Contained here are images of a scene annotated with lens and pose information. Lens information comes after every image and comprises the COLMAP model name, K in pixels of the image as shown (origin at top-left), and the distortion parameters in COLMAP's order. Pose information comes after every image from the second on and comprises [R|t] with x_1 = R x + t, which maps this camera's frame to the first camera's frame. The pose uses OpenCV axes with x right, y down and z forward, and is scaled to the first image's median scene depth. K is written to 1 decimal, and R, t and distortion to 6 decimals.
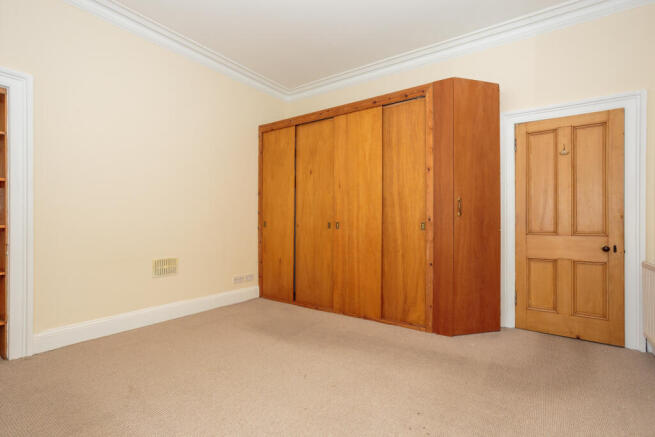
lens RADIAL K [[321.2, 0, 327.5], [0, 321.2, 218.0], [0, 0, 1]] dist [-0.035740, 0.021169]
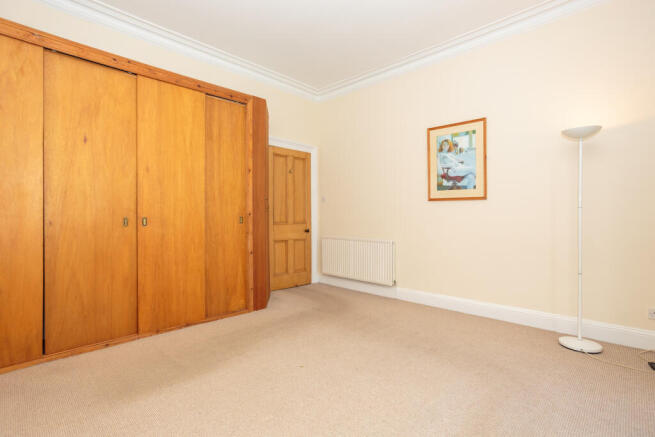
lens RADIAL K [[321.2, 0, 321.7], [0, 321.2, 214.7], [0, 0, 1]] dist [-0.035740, 0.021169]
pose [[0.157470, -0.002454, 0.987521, -0.747156], [-0.010757, 0.999933, 0.004200, -0.001180], [-0.987465, -0.011284, 0.157433, 0.541563]]
